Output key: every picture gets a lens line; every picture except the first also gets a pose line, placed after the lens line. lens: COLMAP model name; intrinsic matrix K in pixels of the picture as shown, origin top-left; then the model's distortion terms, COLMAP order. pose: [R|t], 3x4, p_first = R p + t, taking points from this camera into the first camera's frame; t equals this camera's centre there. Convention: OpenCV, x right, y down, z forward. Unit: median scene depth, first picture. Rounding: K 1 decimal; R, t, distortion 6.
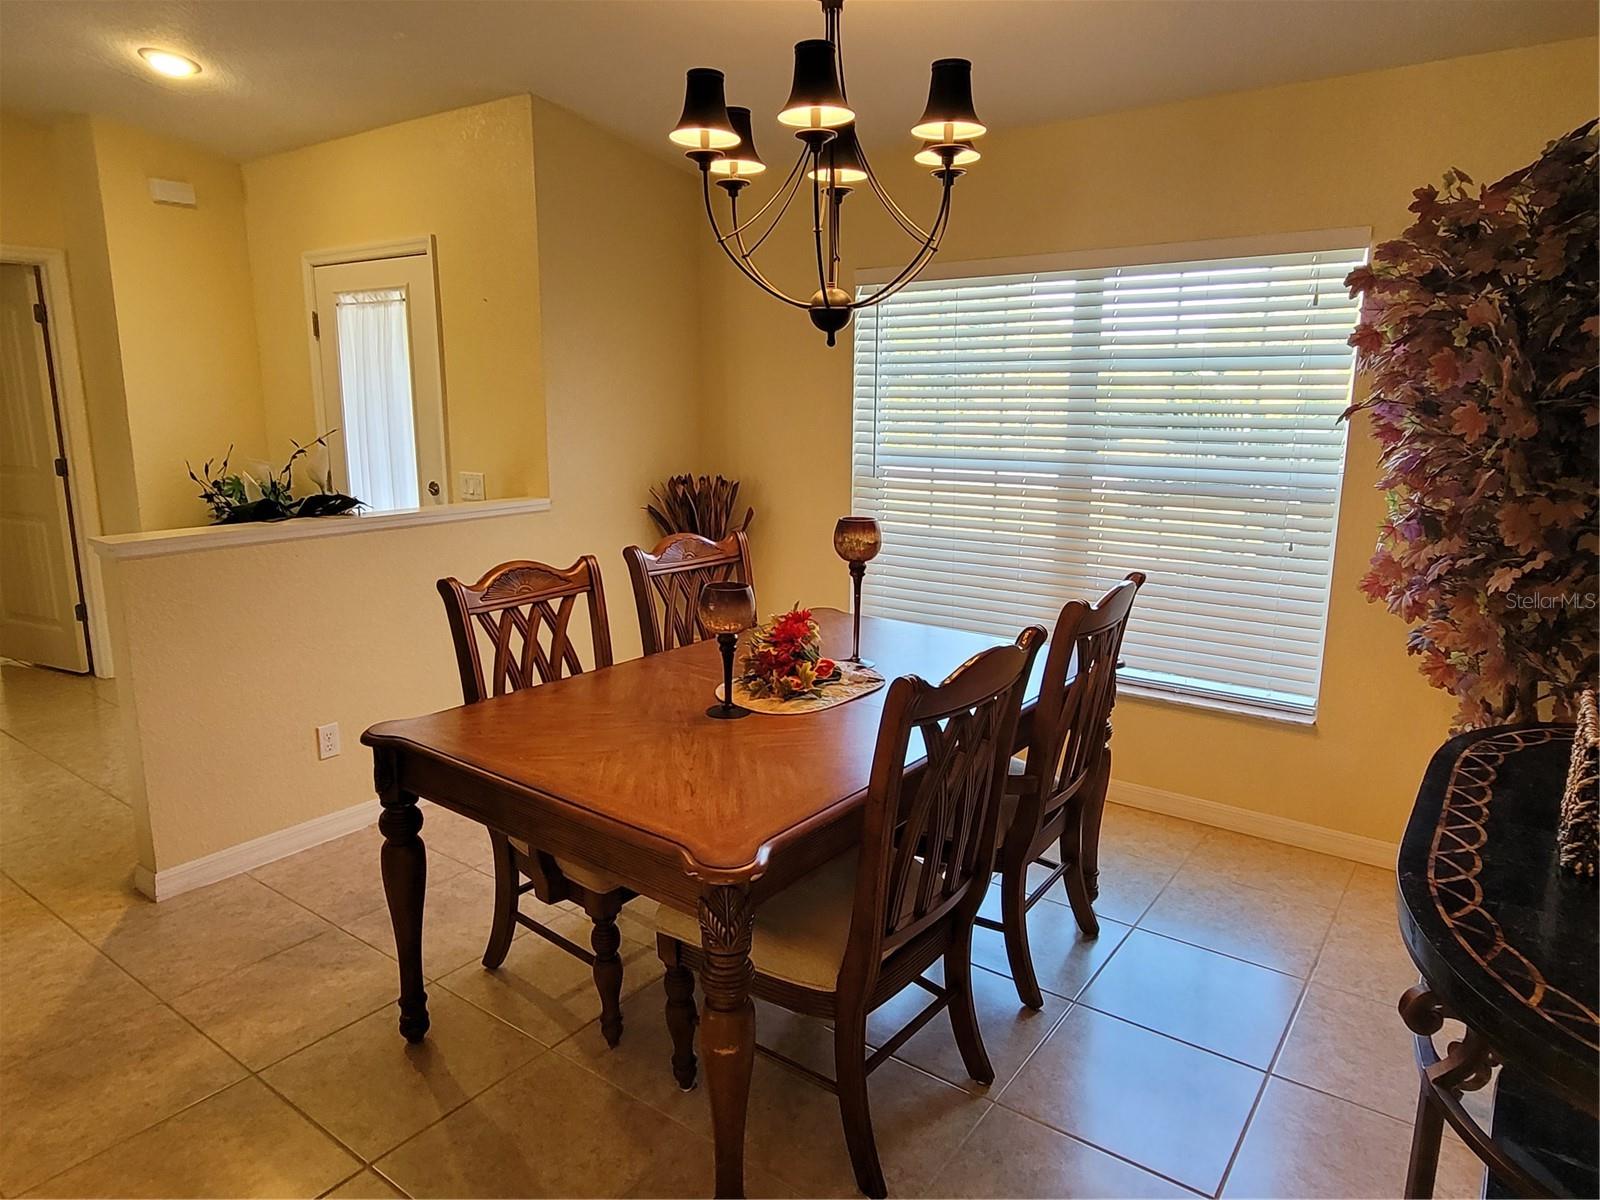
lens RADIAL K [[1015.7, 0, 800.0], [0, 1015.7, 600.0], [0, 0, 1]] dist [-0.001548, -0.001767]
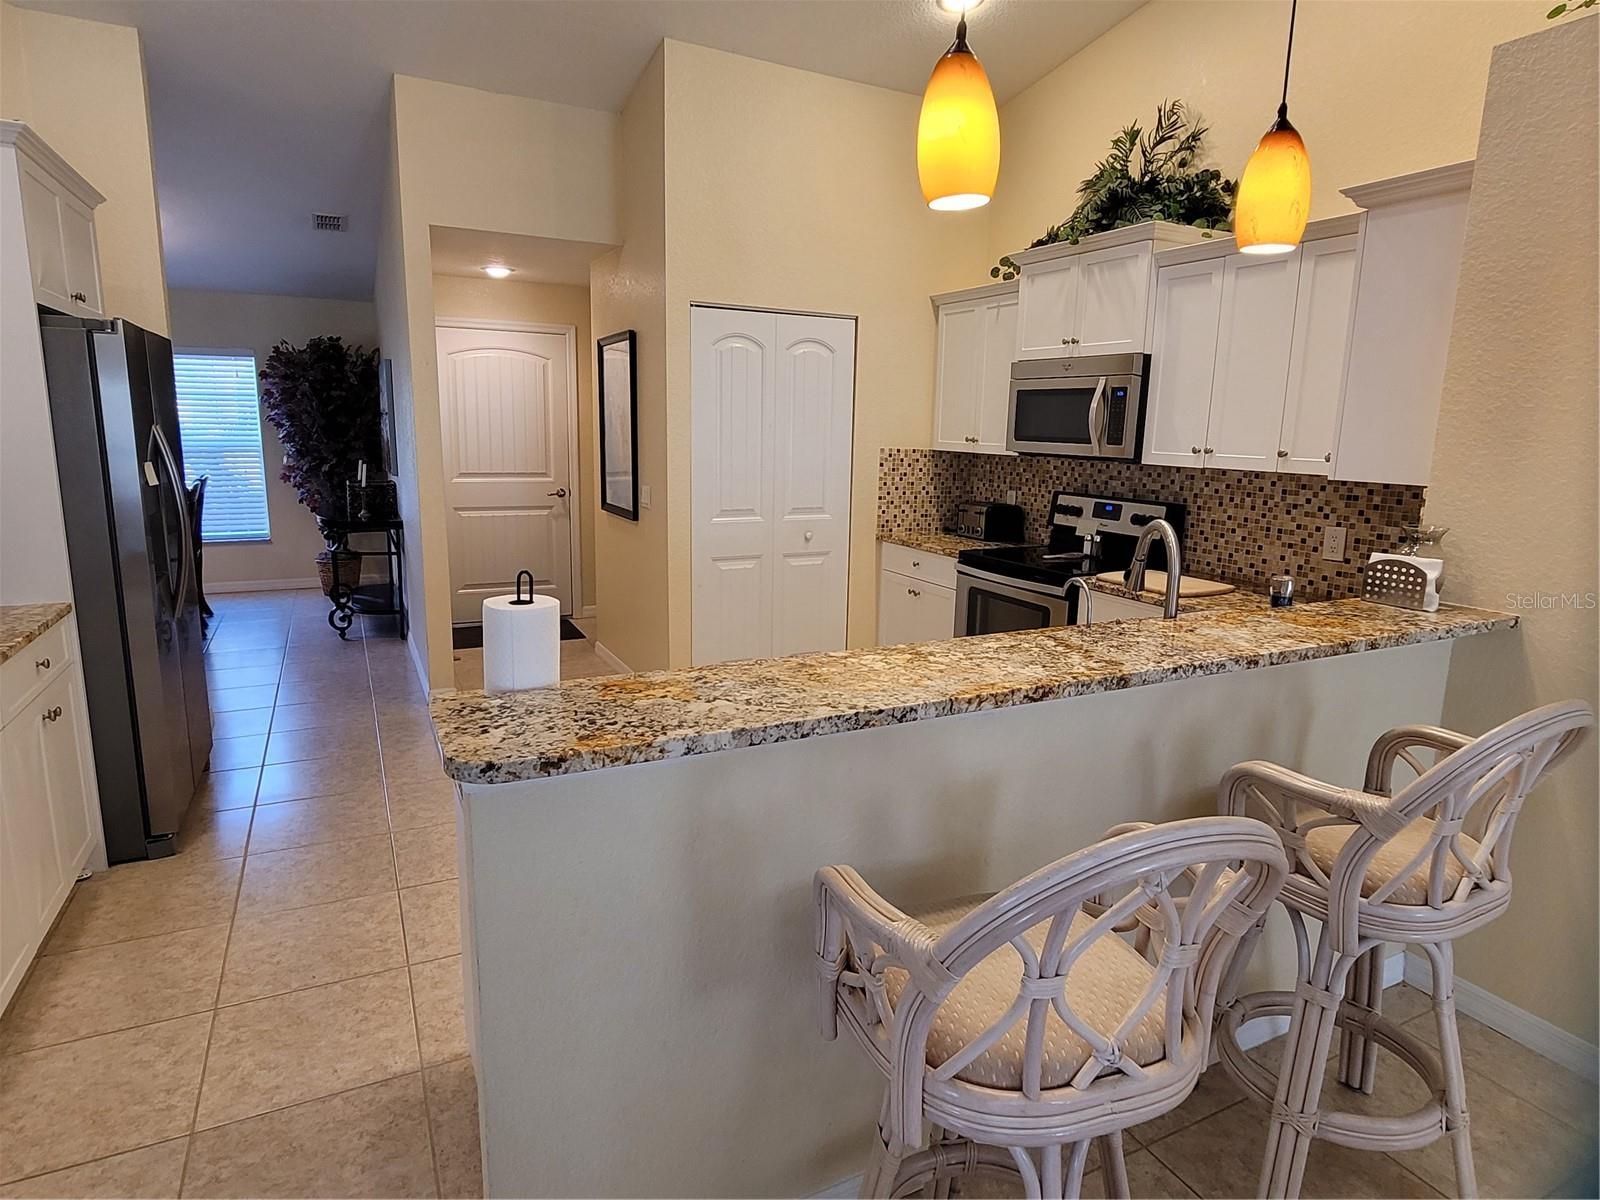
lens RADIAL K [[908.9, 0, 805.2], [0, 908.9, 591.4], [0, 0, 1]] dist [-0.000568, -0.000004]
pose [[0.440675, -0.161030, 0.883105, -1.255889], [0.163237, 0.981751, 0.097561, 0.328472], [-0.882700, 0.101162, 0.458919, -1.643687]]
